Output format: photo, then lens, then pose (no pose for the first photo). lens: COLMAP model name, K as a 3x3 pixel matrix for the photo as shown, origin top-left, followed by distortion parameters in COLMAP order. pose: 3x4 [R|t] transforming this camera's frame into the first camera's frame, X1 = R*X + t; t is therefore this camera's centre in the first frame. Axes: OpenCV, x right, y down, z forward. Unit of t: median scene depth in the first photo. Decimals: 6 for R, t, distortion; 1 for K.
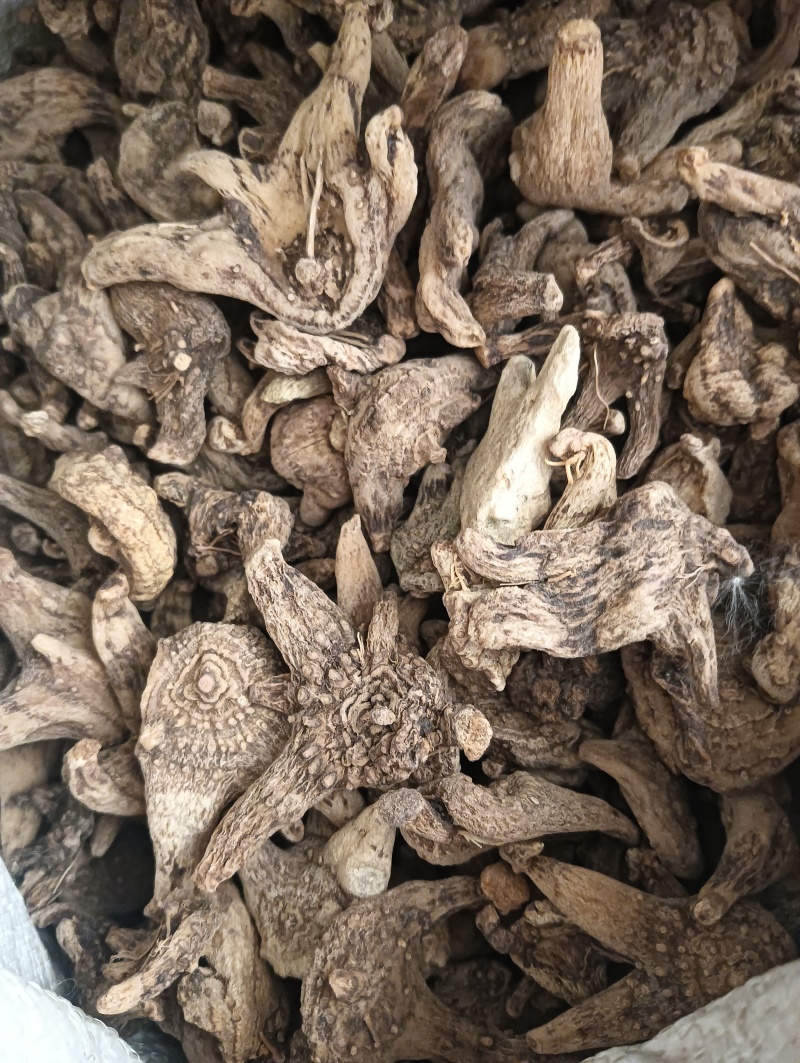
lens RADIAL K [[901.4, 0, 396.4], [0, 901.4, 530.0], [0, 0, 1]] dist [0.111787, -0.326047]
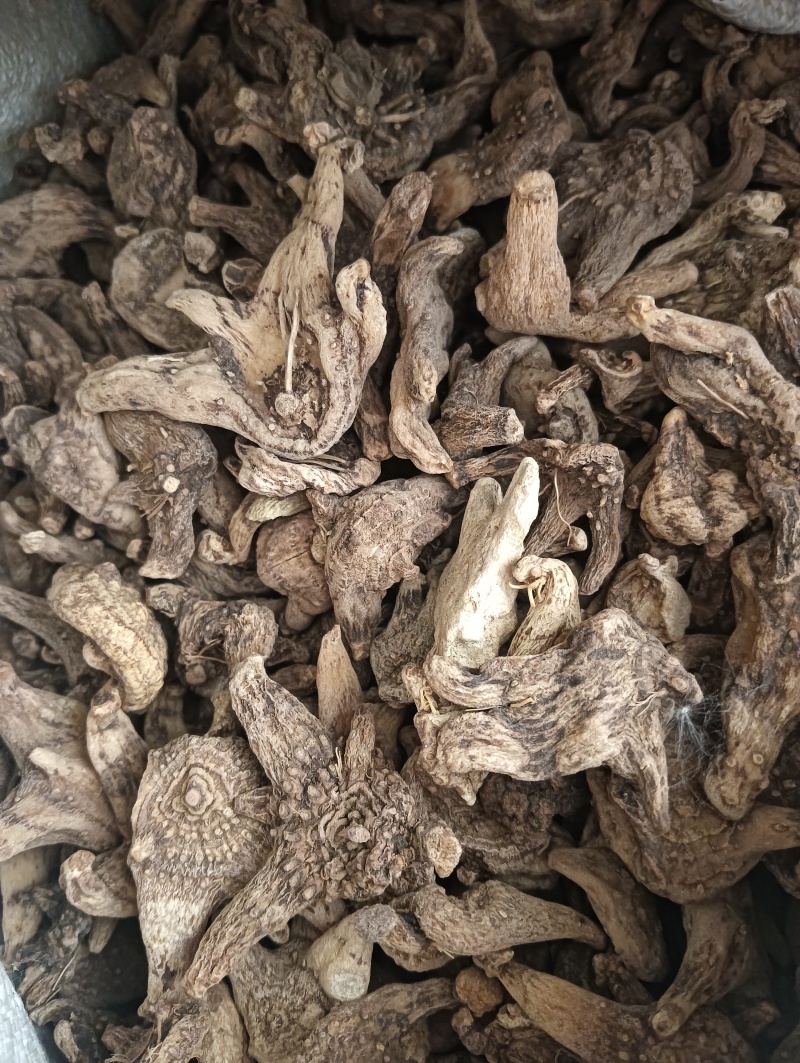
lens RADIAL K [[901.4, 0, 396.4], [0, 901.4, 530.0], [0, 0, 1]] dist [0.111787, -0.326047]
pose [[0.999814, -0.015111, -0.012009, 0.042846], [0.014743, 0.999435, -0.030210, -0.103455], [0.012458, 0.030027, 0.999471, -0.059487]]
